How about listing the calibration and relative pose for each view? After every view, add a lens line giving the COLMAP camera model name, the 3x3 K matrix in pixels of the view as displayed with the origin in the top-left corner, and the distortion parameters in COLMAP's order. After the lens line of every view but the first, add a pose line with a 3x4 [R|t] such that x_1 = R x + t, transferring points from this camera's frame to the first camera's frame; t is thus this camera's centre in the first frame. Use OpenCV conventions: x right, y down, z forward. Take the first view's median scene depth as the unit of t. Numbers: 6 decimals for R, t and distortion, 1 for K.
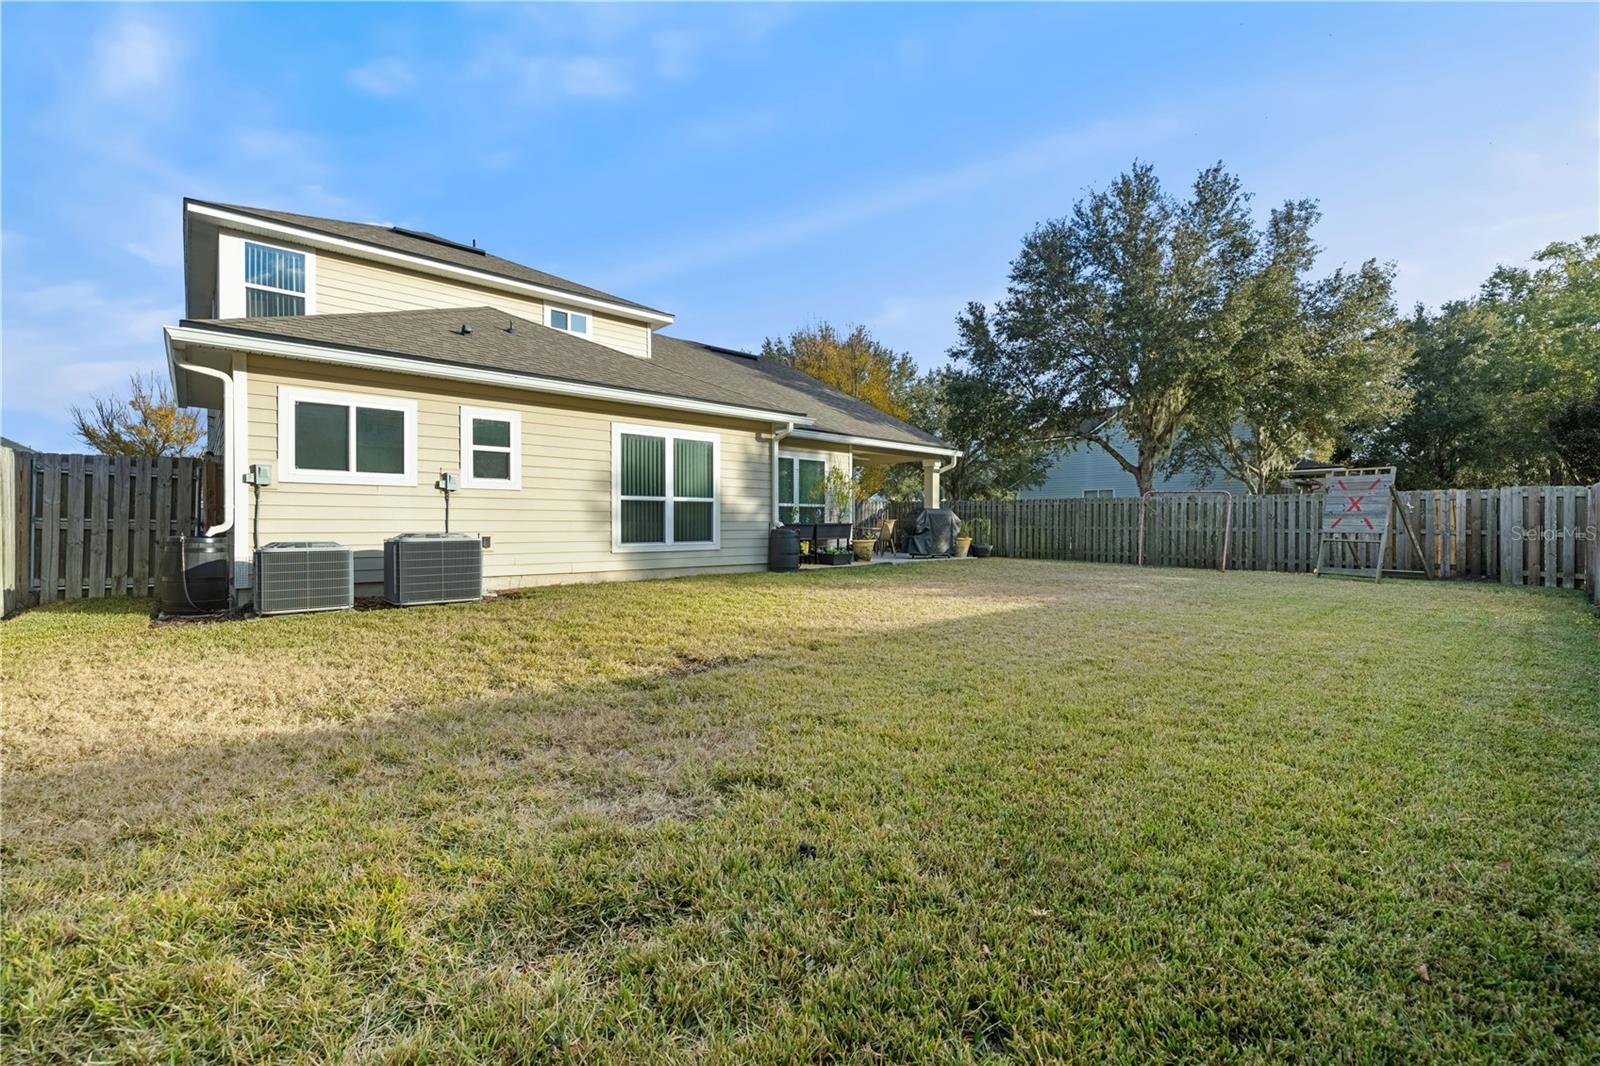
lens RADIAL K [[675.4, 0, 800.0], [0, 675.4, 524.5], [0, 0, 1]] dist [-0.000002, 0.000041]
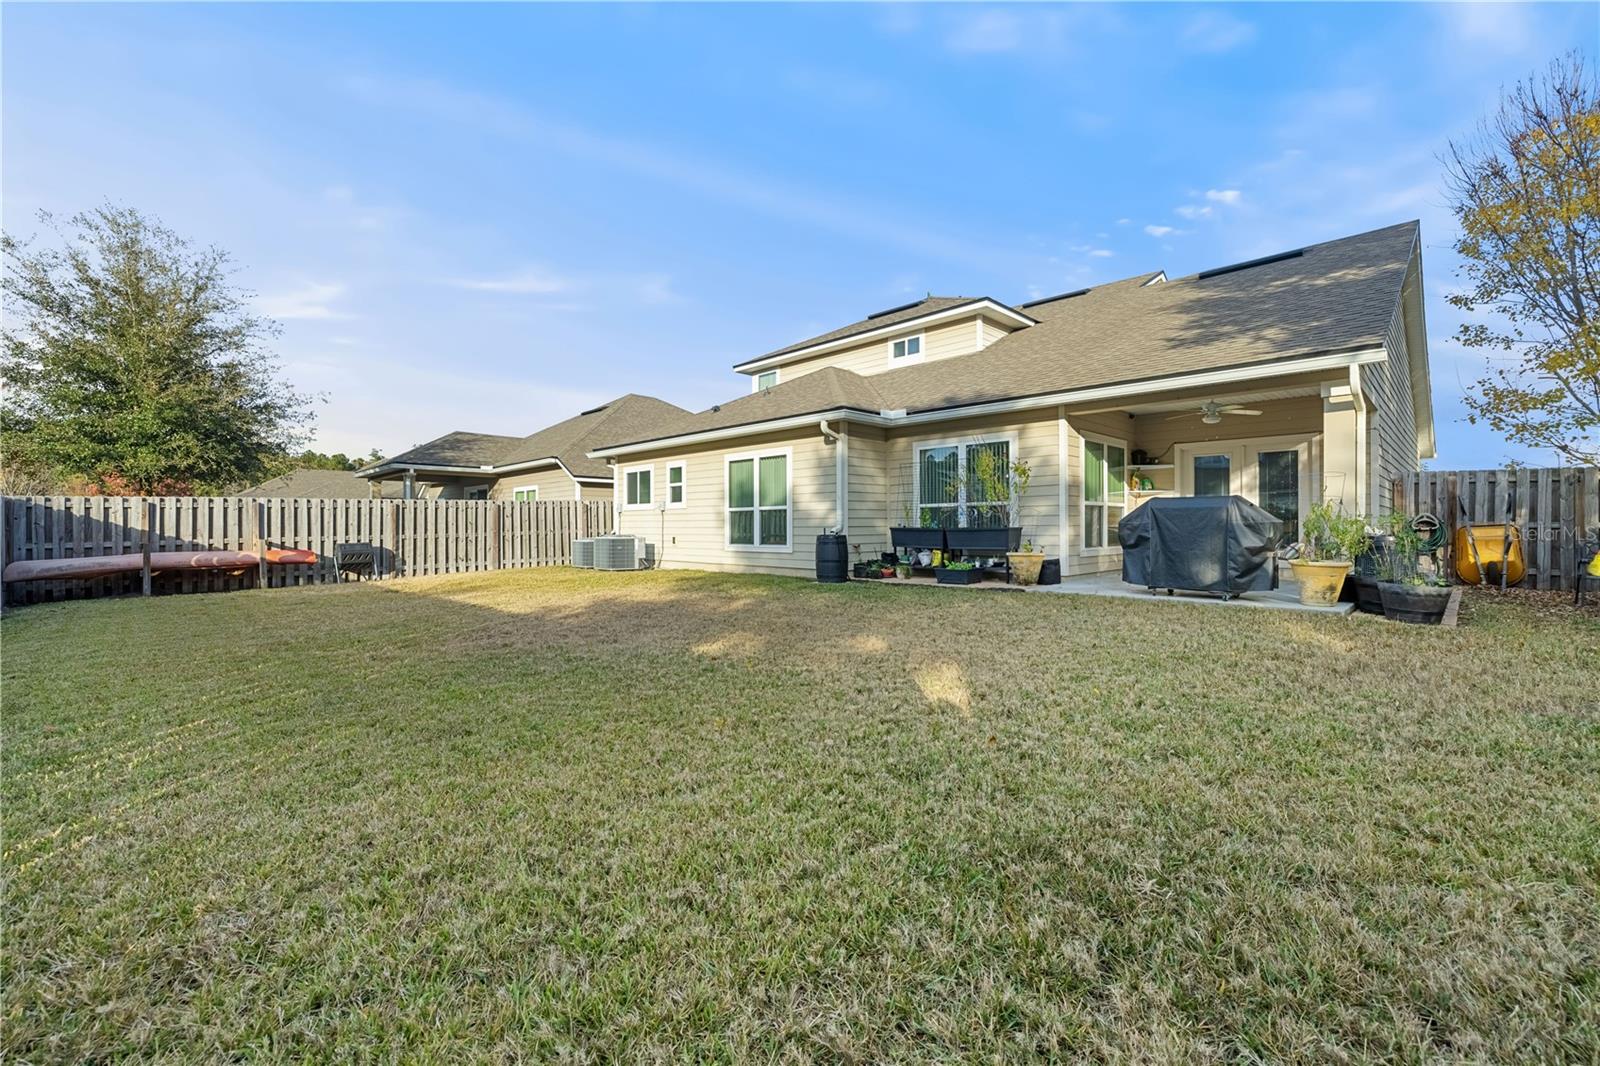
lens RADIAL K [[675.4, 0, 800.0], [0, 675.4, 524.5], [0, 0, 1]] dist [-0.000002, 0.000041]
pose [[0.064468, -0.008872, -0.997880, 0.992178], [0.005181, 0.999950, -0.008556, 0.000847], [0.997906, -0.004619, 0.064511, 0.986023]]
